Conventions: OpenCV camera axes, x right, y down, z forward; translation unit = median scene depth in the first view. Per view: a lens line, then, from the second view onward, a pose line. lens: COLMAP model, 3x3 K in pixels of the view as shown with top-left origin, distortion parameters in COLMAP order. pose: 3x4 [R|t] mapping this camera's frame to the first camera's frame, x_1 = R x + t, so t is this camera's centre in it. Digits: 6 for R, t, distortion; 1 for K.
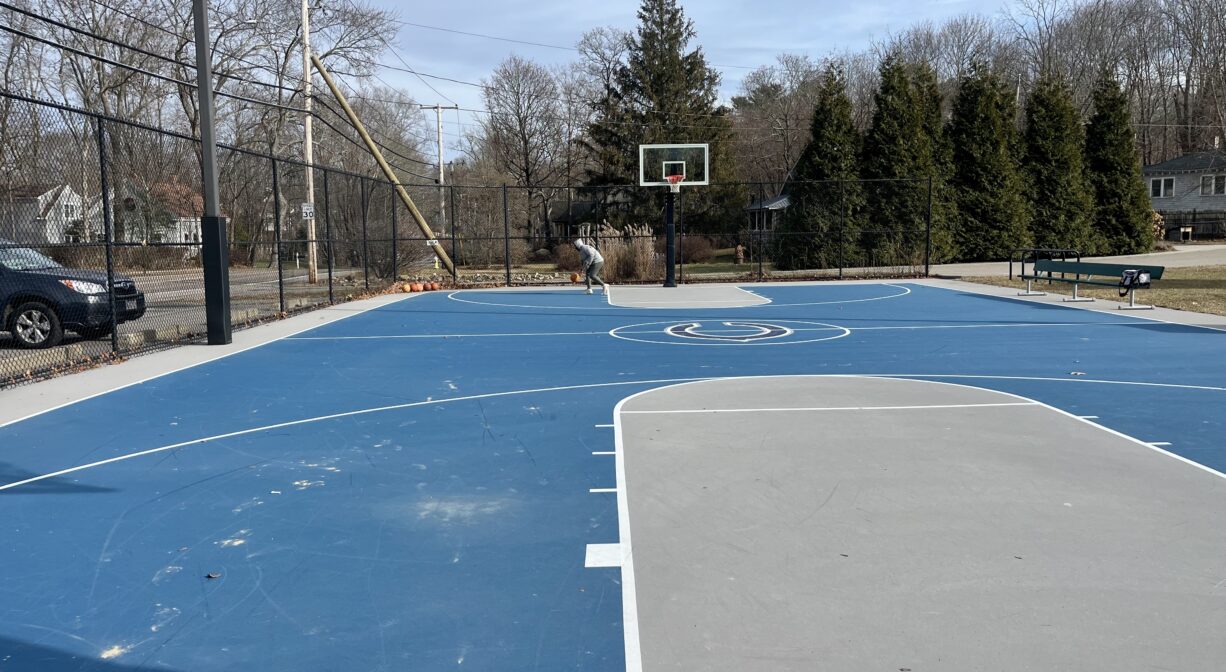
lens RADIAL K [[918.8, 0, 613.0], [0, 918.8, 336.0], [0, 0, 1]] dist [0.028193, -0.001679]
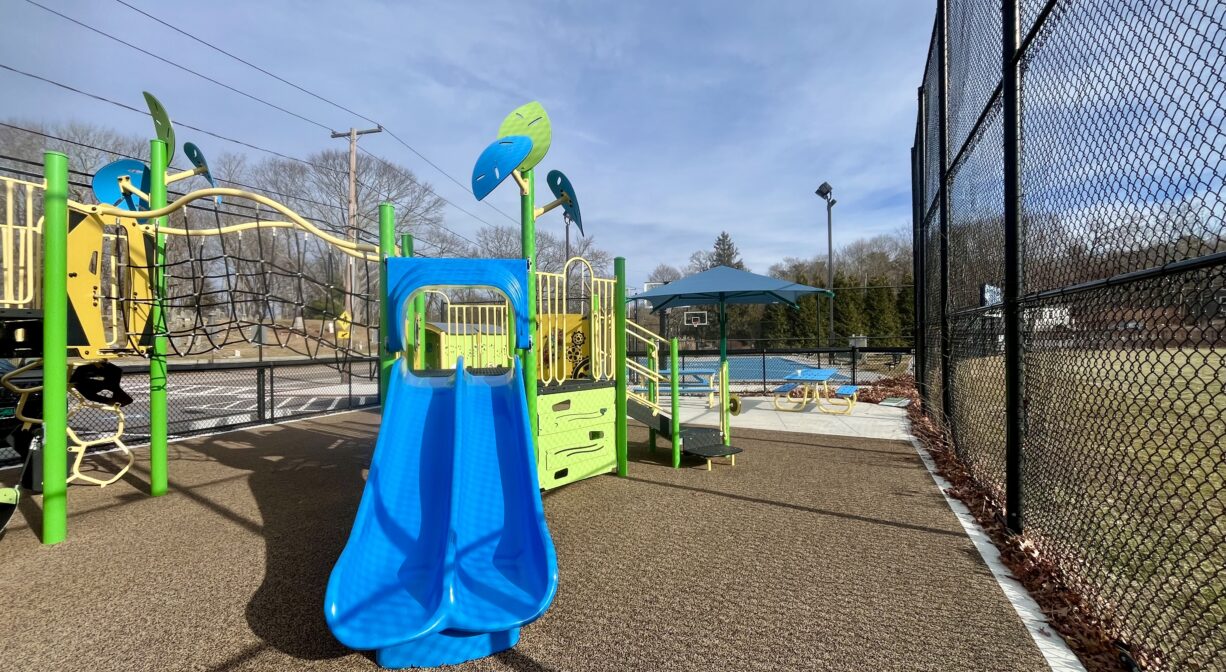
lens RADIAL K [[491.1, 0, 613.0], [0, 491.1, 336.0], [0, 0, 1]] dist [-0.002141, -0.000471]
pose [[0.973114, -0.002017, -0.230313, 0.094861], [-0.024720, 0.993271, -0.113143, 0.036241], [0.228992, 0.115795, 0.966517, -0.351190]]
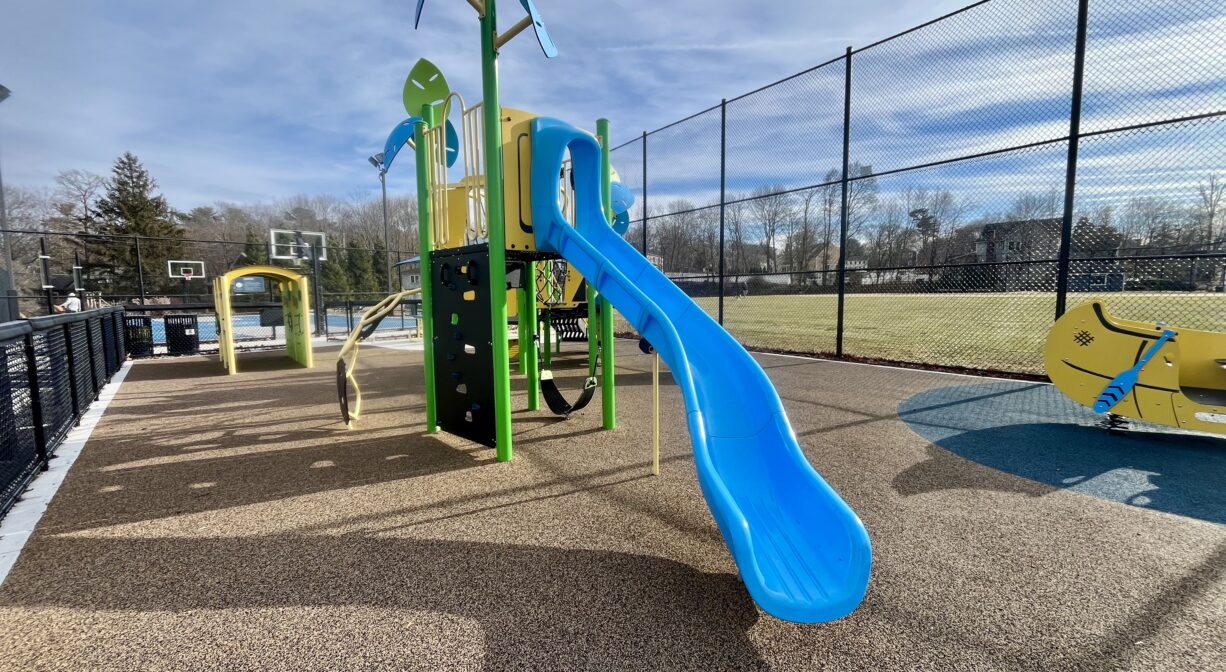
lens RADIAL K [[491.1, 0, 613.0], [0, 491.1, 336.0], [0, 0, 1]] dist [-0.002141, -0.000471]
pose [[0.652213, -0.060817, 0.755592, -0.106616], [0.085998, 0.996278, 0.005957, 0.048402], [-0.753142, 0.061094, 0.655015, -0.406229]]
